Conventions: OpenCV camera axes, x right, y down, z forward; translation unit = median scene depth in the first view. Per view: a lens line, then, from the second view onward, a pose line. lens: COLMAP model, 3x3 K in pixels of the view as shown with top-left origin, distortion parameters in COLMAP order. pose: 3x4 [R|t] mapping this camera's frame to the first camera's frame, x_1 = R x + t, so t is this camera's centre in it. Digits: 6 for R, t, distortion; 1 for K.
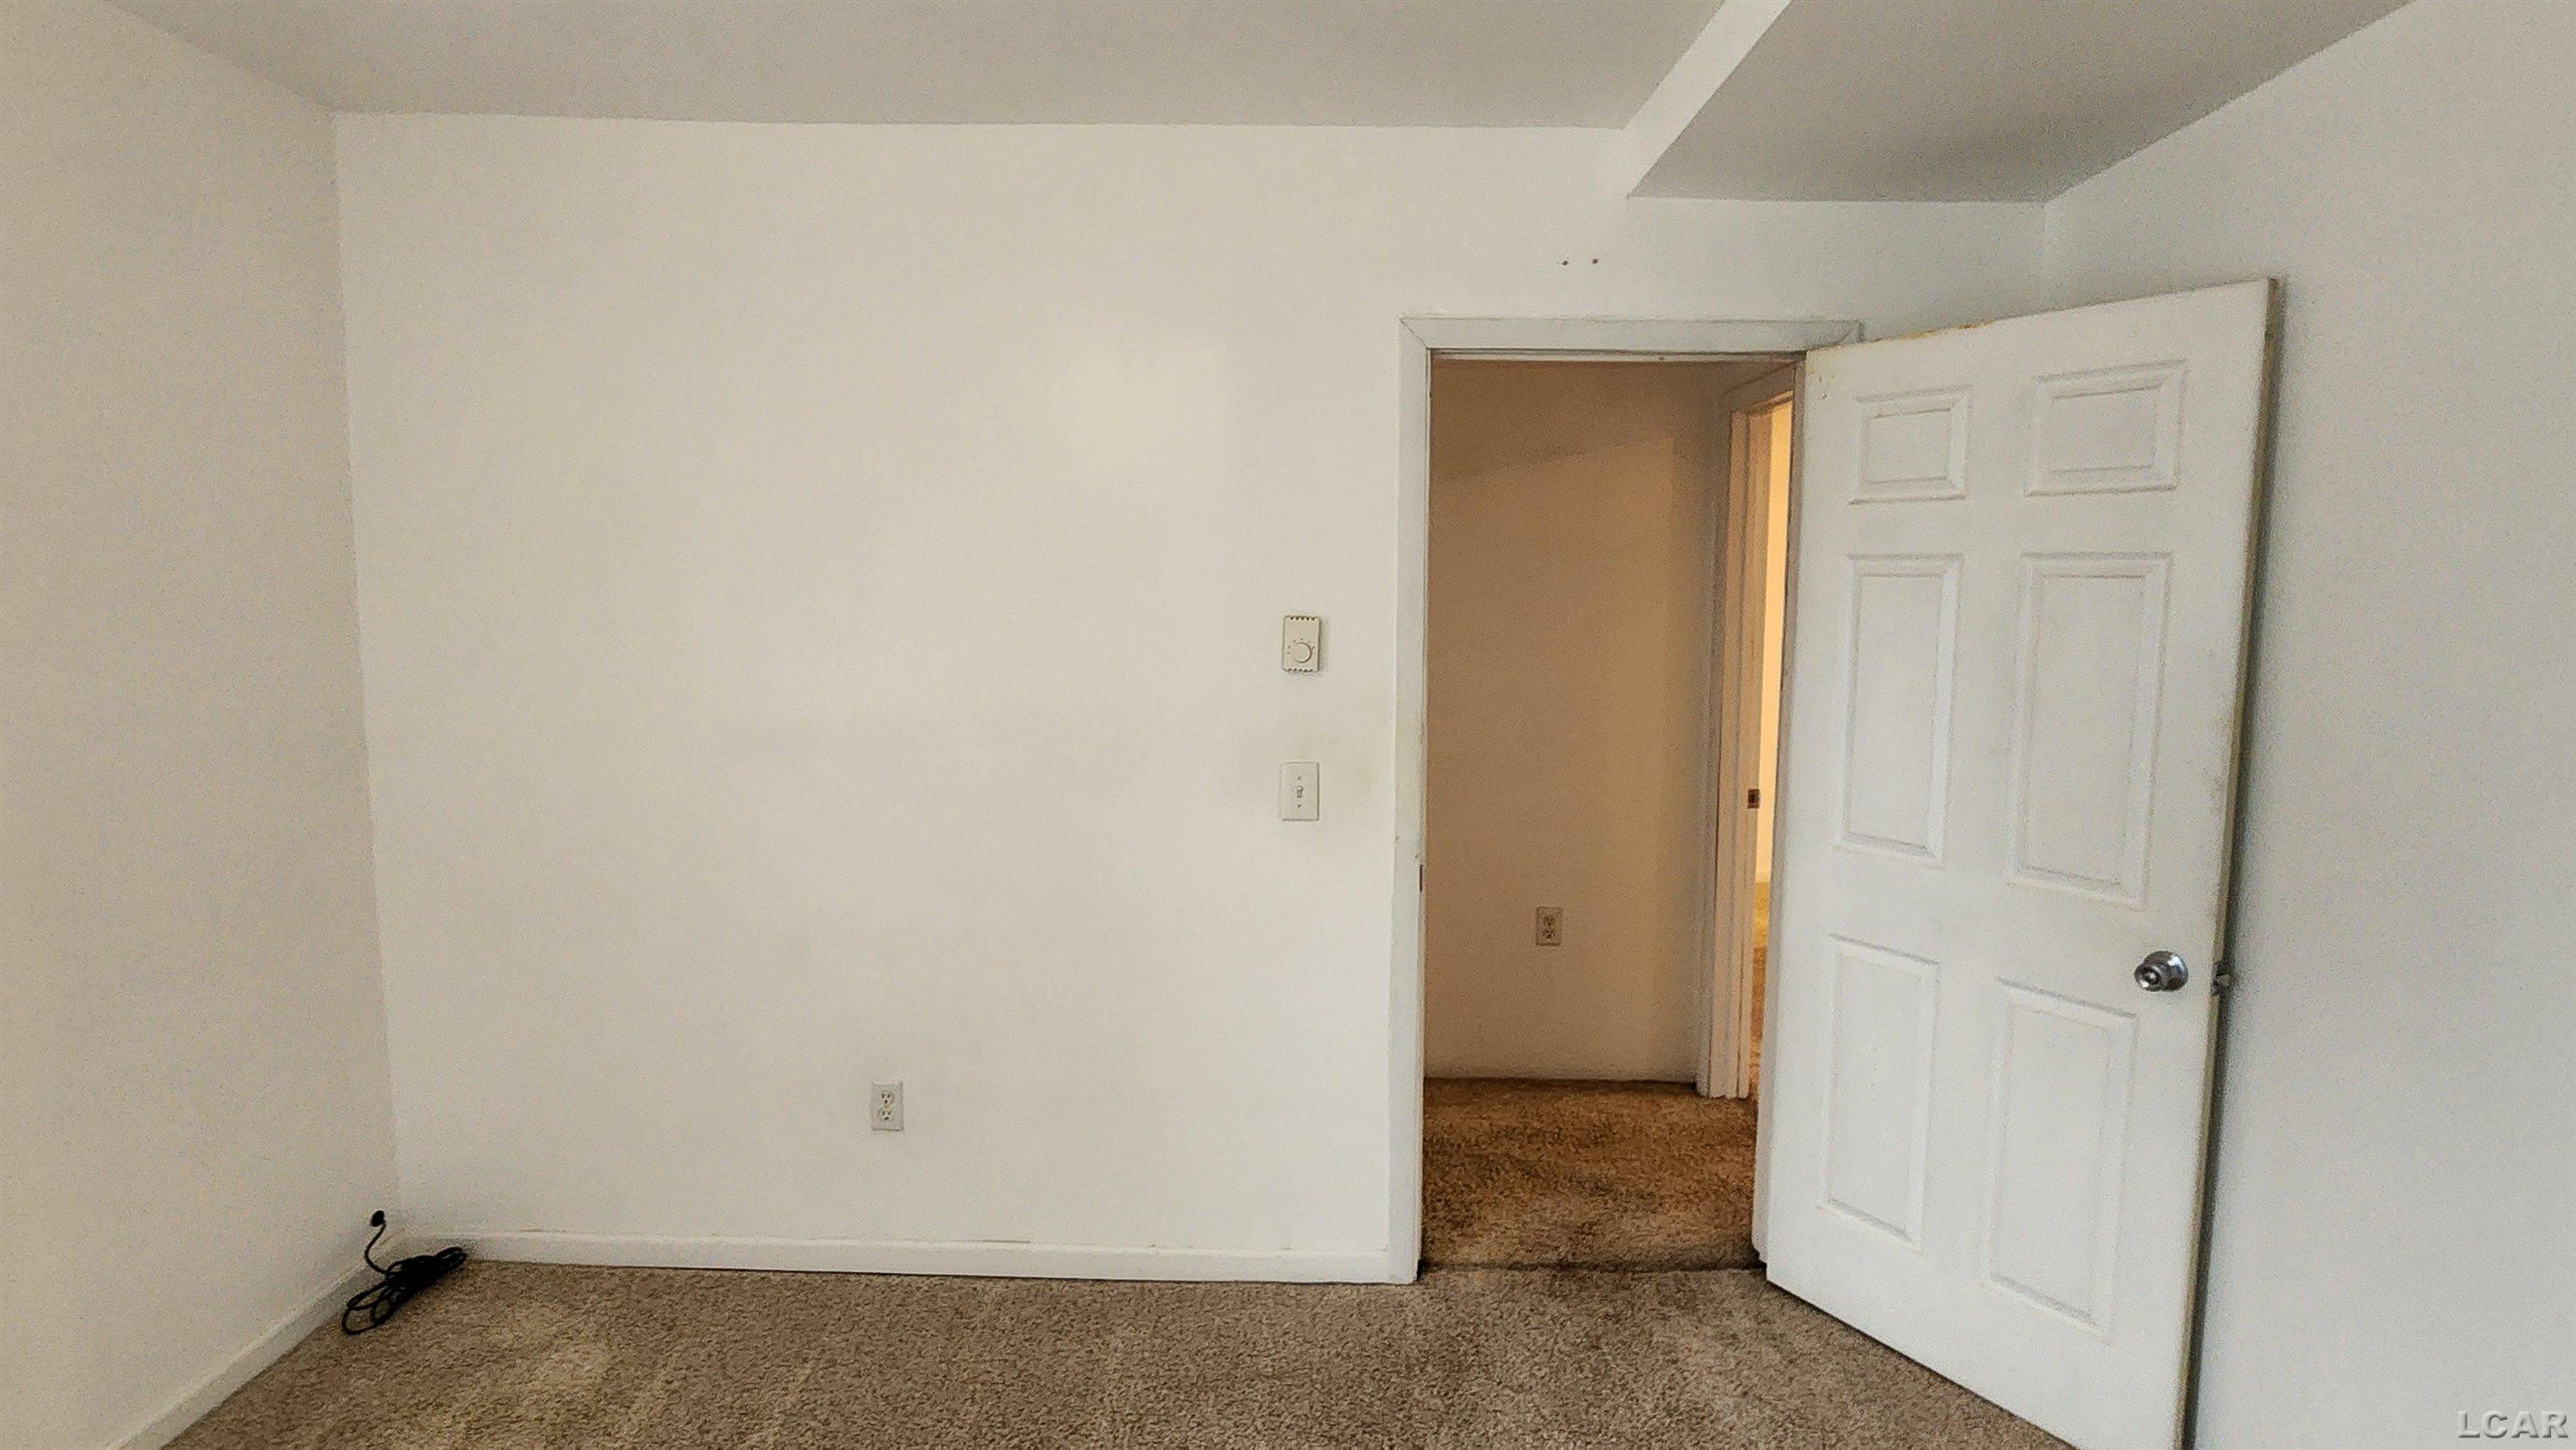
lens RADIAL K [[1287.2, 0, 1281.4], [0, 1287.2, 708.2], [0, 0, 1]] dist [0.000282, -0.000881]
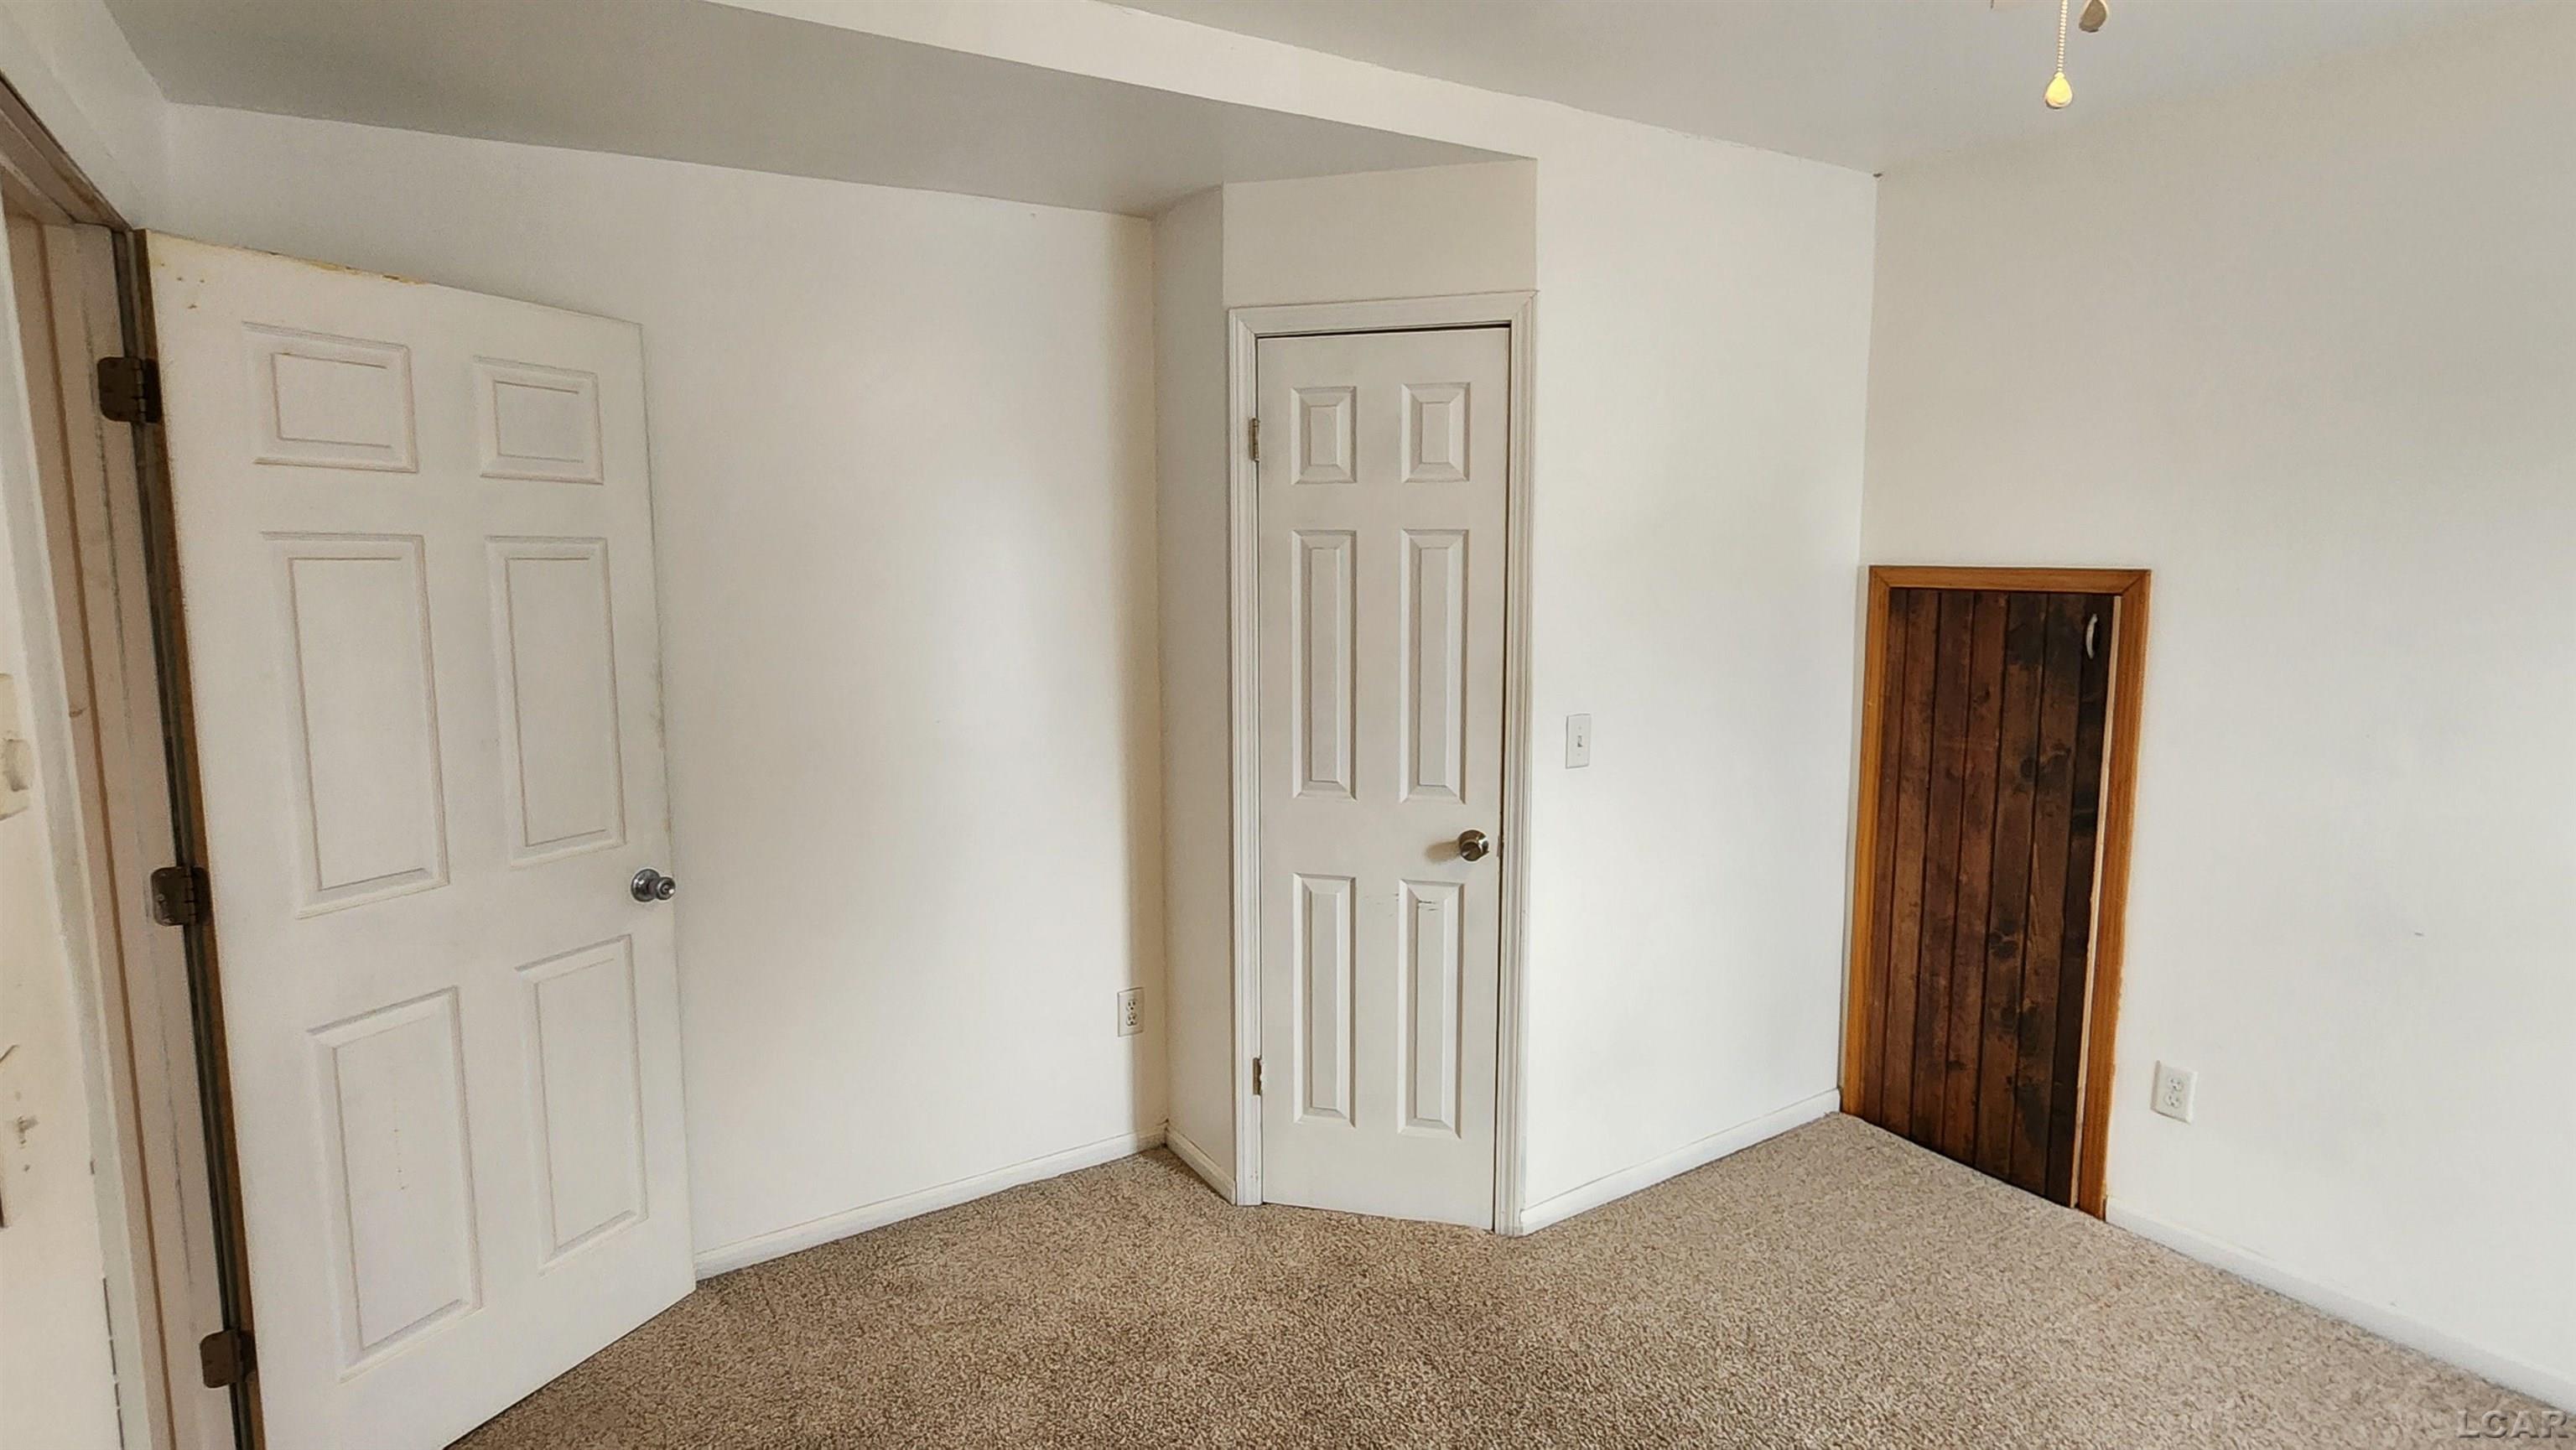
lens RADIAL K [[1287.2, 0, 1281.4], [0, 1287.2, 708.2], [0, 0, 1]] dist [0.000282, -0.000881]
pose [[-0.540122, -0.097835, 0.835881, -0.516392], [0.089296, 0.980951, 0.172515, -0.093997], [-0.836836, 0.167820, -0.521097, 0.907883]]
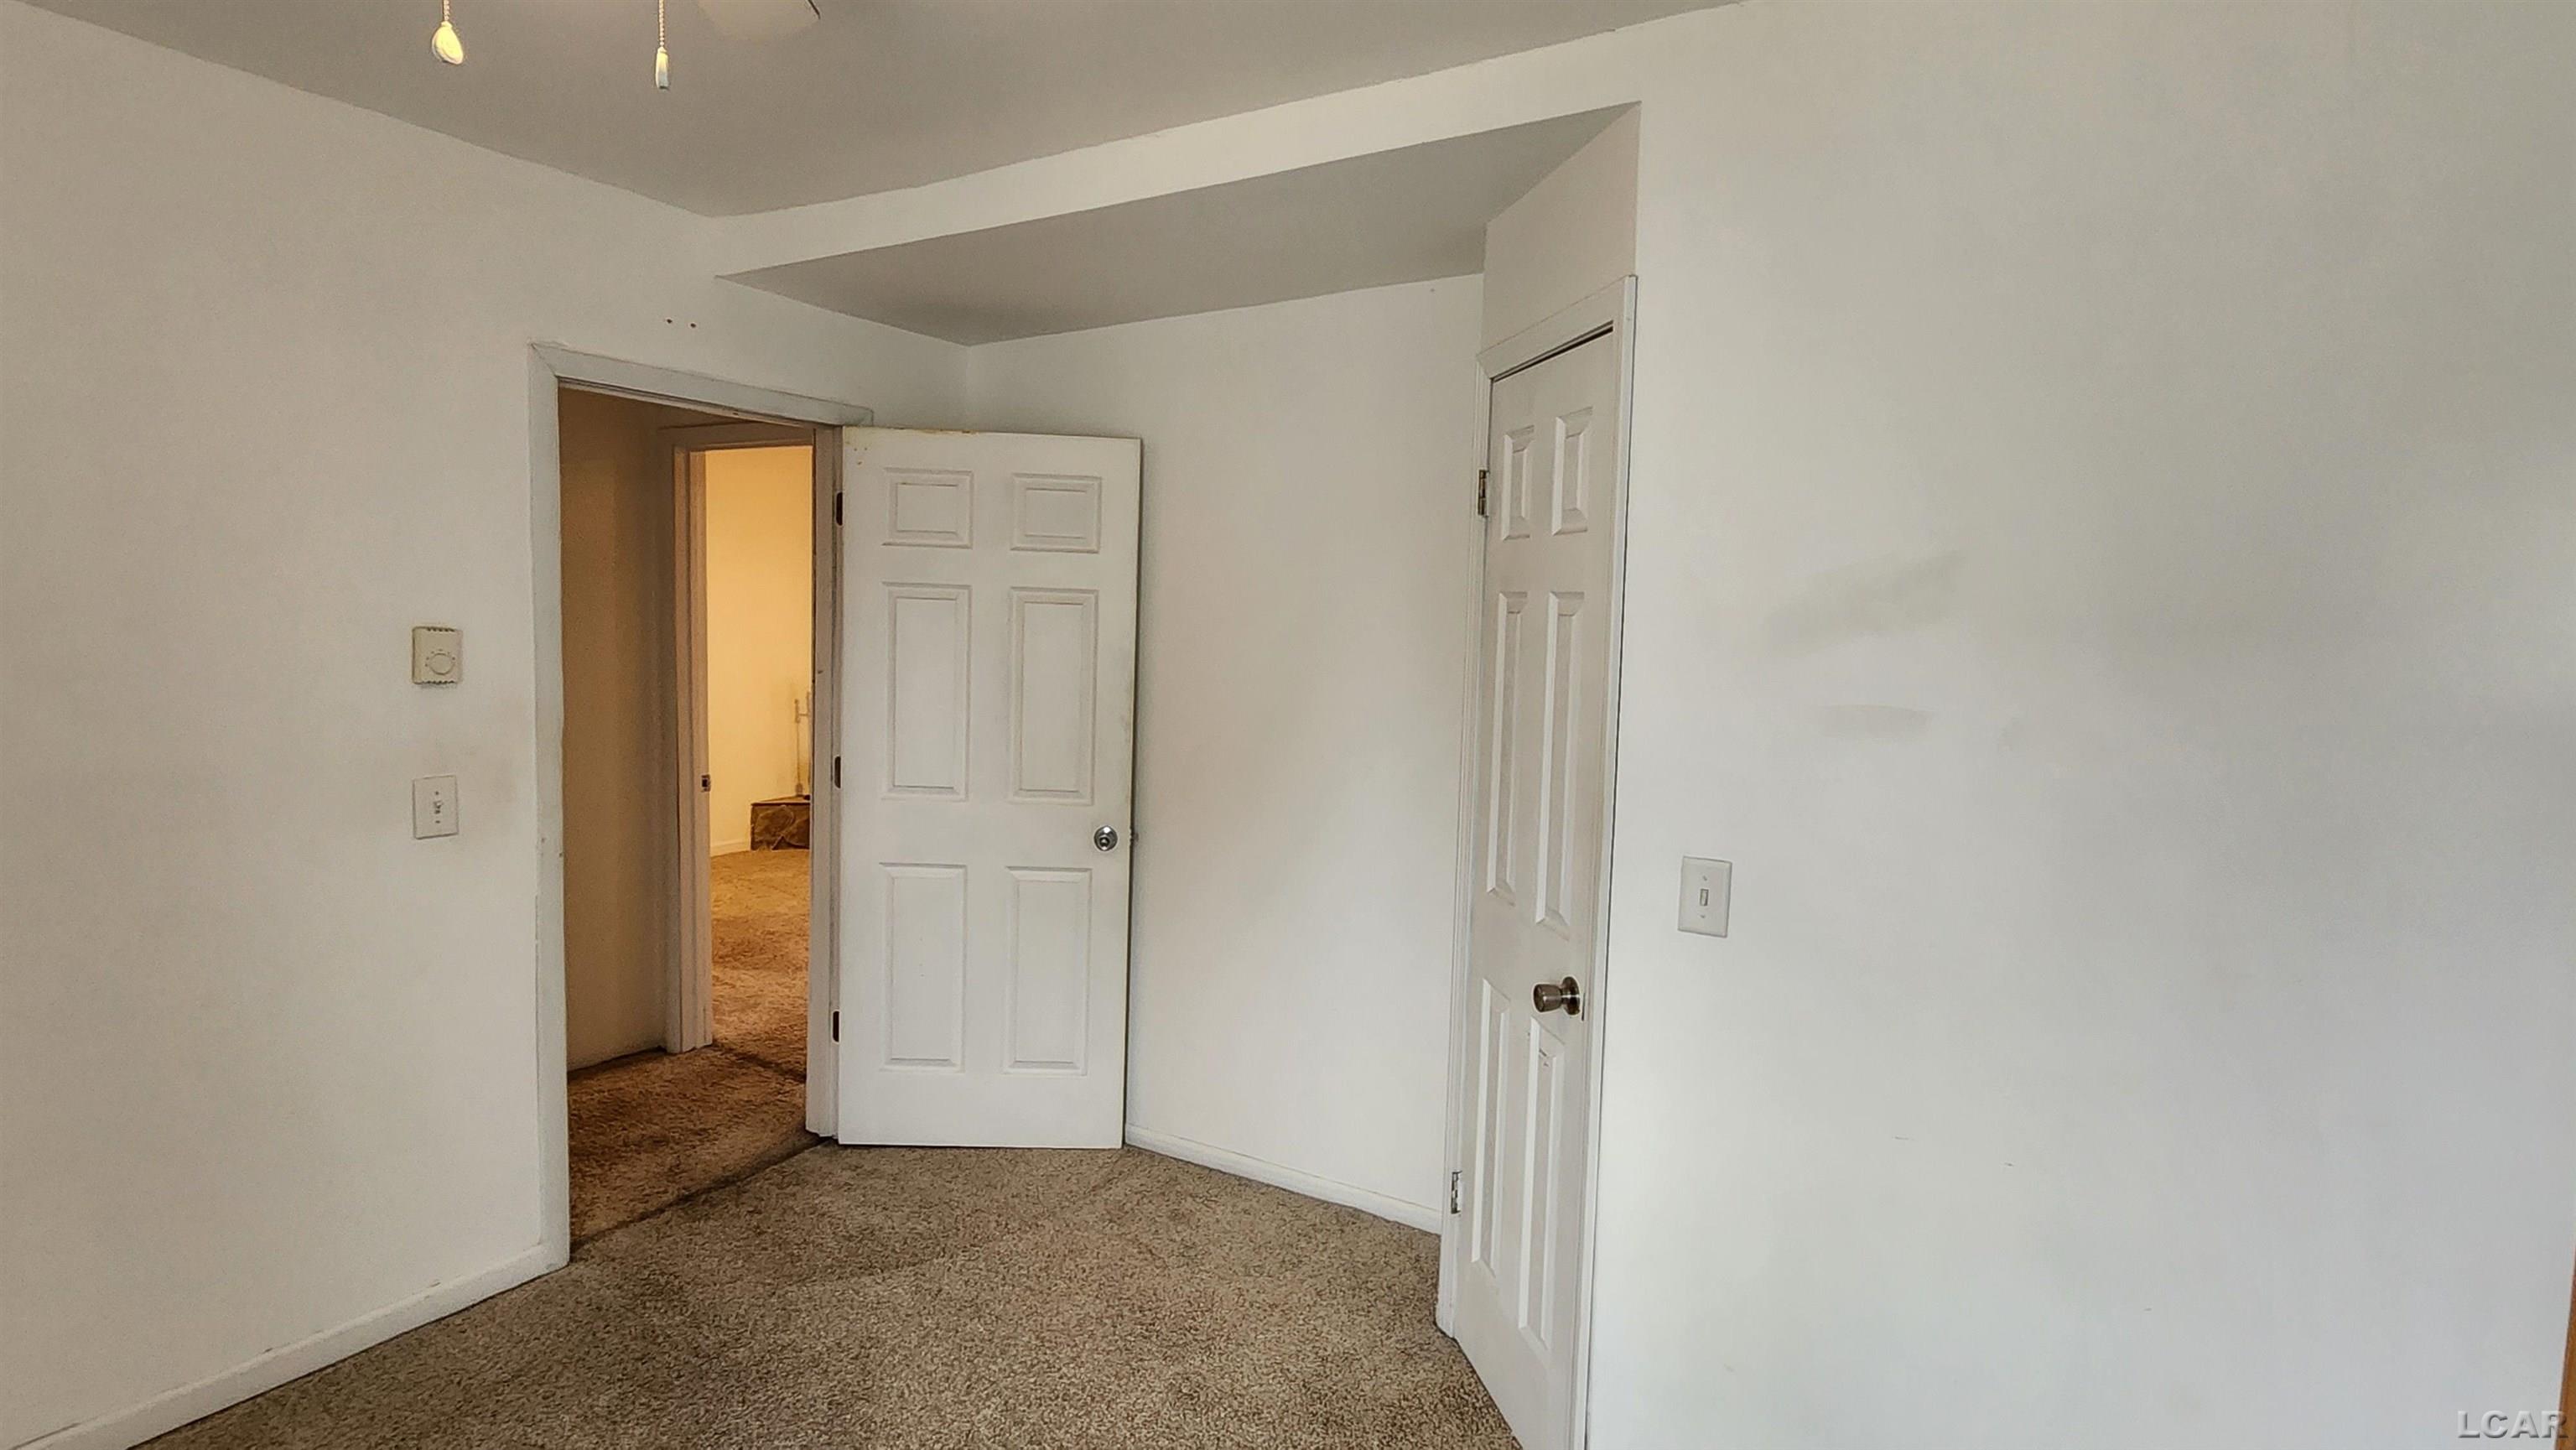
lens RADIAL K [[1287.2, 0, 1281.4], [0, 1287.2, 708.2], [0, 0, 1]] dist [0.000282, -0.000881]
pose [[0.508123, -0.055369, 0.859503, -0.521405], [0.058023, 0.997865, 0.029980, -0.002242], [-0.859328, 0.034638, 0.510251, -0.051971]]
